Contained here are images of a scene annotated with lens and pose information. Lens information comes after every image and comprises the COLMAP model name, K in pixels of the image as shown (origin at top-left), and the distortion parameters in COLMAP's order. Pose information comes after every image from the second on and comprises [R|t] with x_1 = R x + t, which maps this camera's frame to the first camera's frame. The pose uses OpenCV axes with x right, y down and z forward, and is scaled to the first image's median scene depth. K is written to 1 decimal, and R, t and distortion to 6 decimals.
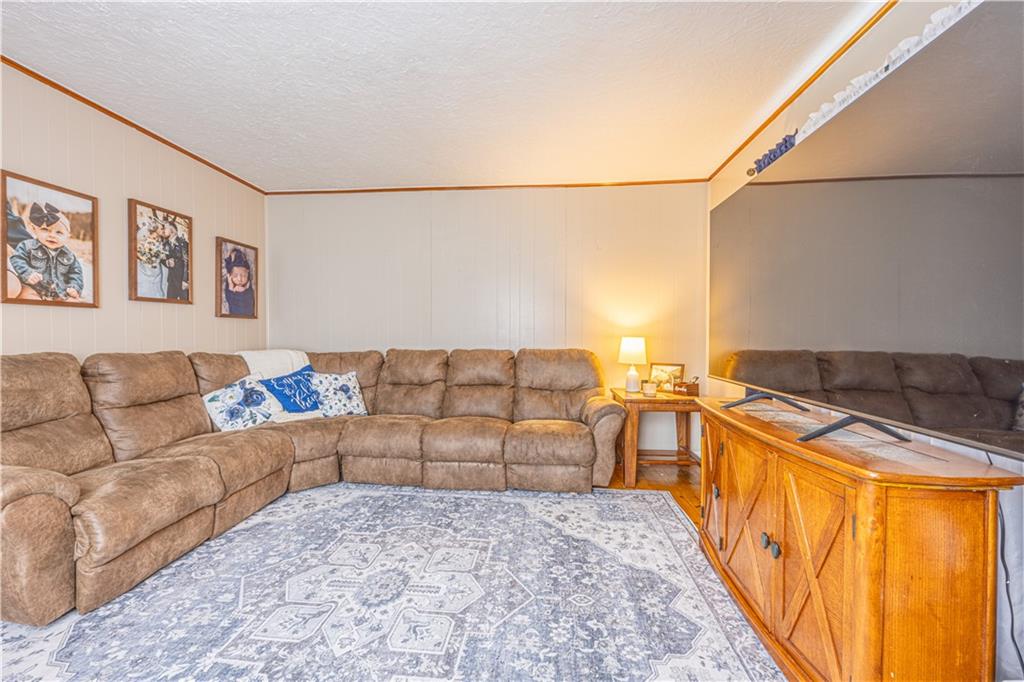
lens RADIAL K [[410.4, 0, 514.7], [0, 410.4, 341.0], [0, 0, 1]] dist [-0.003730, -0.001080]
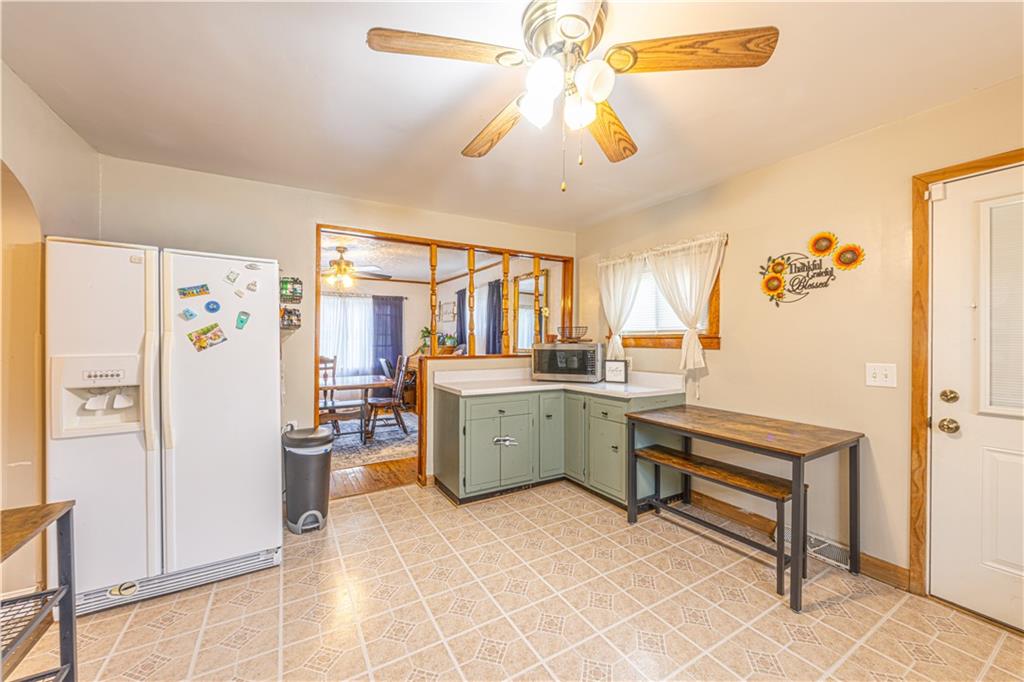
lens RADIAL K [[380.5, 0, 505.9], [0, 380.5, 339.4], [0, 0, 1]] dist [-0.013476, -0.000190]
pose [[-0.821072, -0.000731, -0.570824, 0.106986], [-0.012238, 0.999792, 0.016323, -0.146182], [0.570694, 0.020388, -0.820910, 3.244680]]
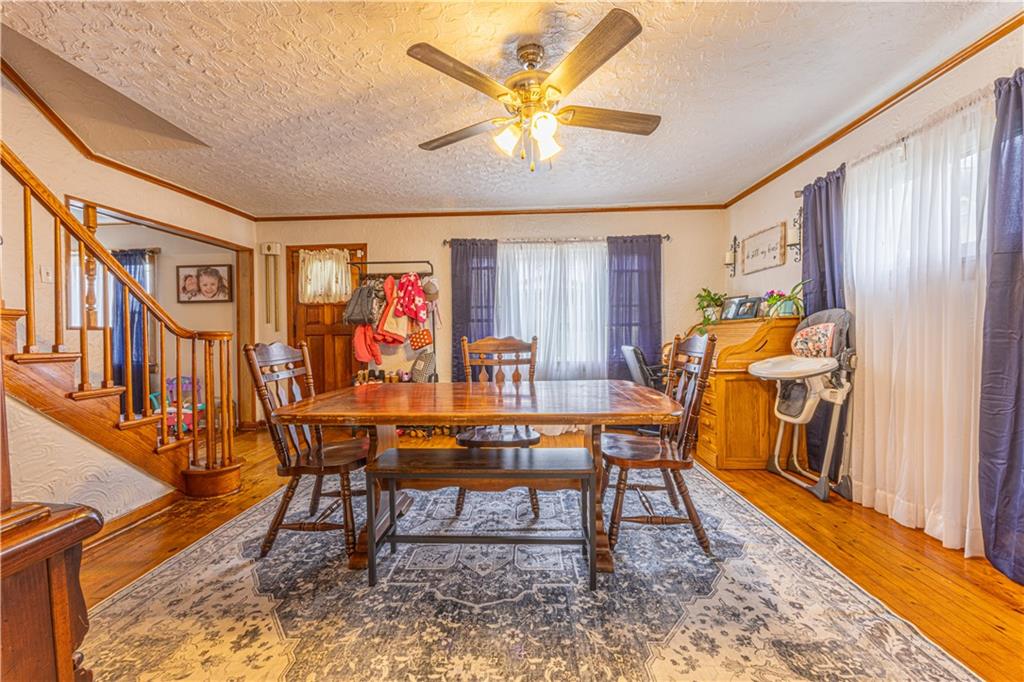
lens RADIAL K [[410.4, 0, 508.1], [0, 410.4, 341.6], [0, 0, 1]] dist [-0.003730, -0.001080]
pose [[-0.999294, 0.013712, -0.034967, -0.276716], [0.012322, 0.999138, 0.039653, -0.016019], [0.035480, 0.039194, -0.998602, 1.812264]]
